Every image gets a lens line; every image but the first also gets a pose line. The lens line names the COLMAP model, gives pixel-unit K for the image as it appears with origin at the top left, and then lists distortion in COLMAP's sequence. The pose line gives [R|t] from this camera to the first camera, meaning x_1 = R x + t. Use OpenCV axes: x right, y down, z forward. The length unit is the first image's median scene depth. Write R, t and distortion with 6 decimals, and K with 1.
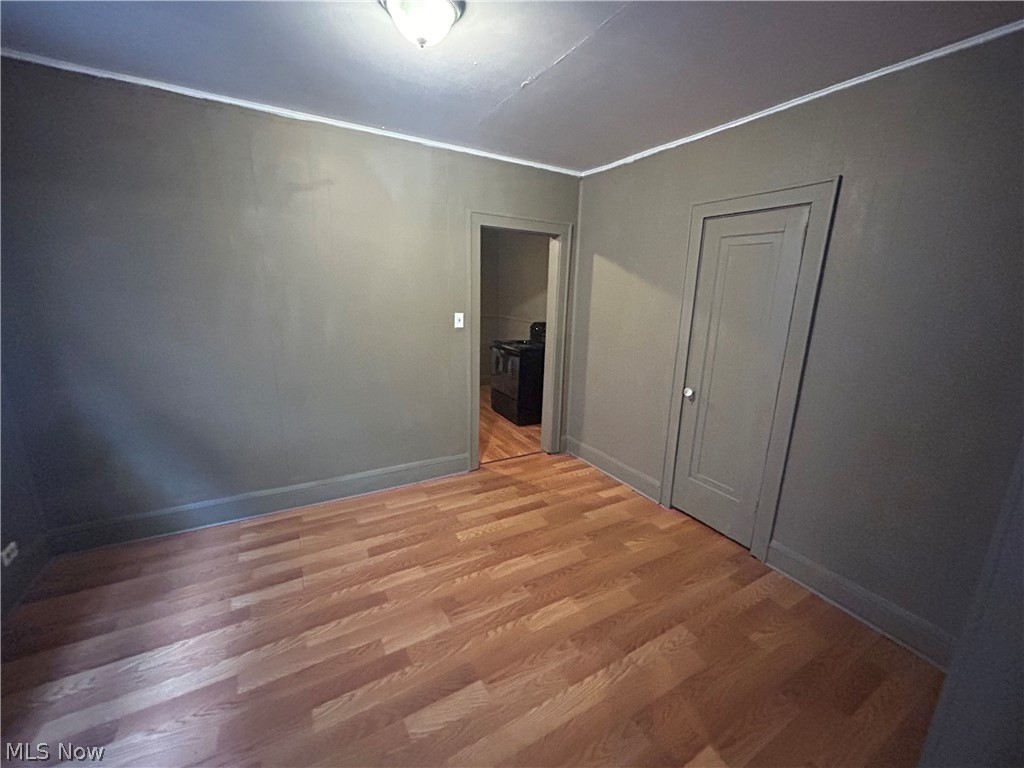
lens RADIAL K [[412.4, 0, 513.2], [0, 412.4, 383.6], [0, 0, 1]] dist [-0.001769, 0.000260]
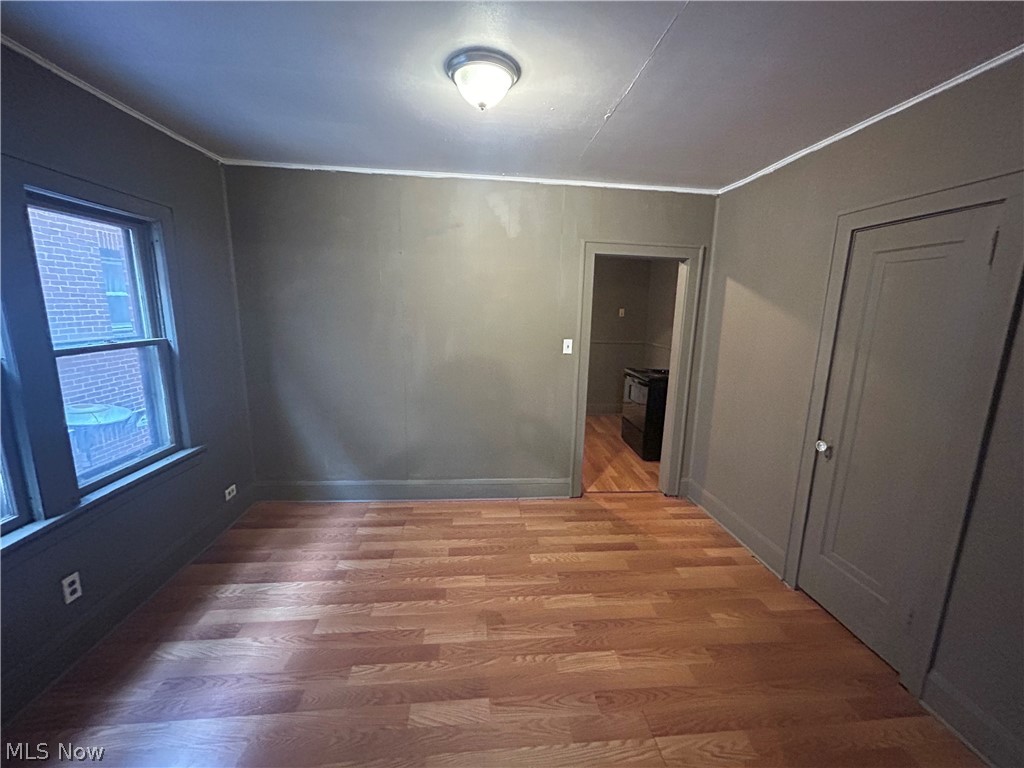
lens RADIAL K [[412.4, 0, 513.2], [0, 412.4, 383.6], [0, 0, 1]] dist [-0.001769, 0.000260]
pose [[0.907321, 0.070574, -0.414473, 0.209989], [-0.094250, 0.994864, -0.036921, -0.014070], [0.409738, 0.072563, 0.909312, 0.025603]]
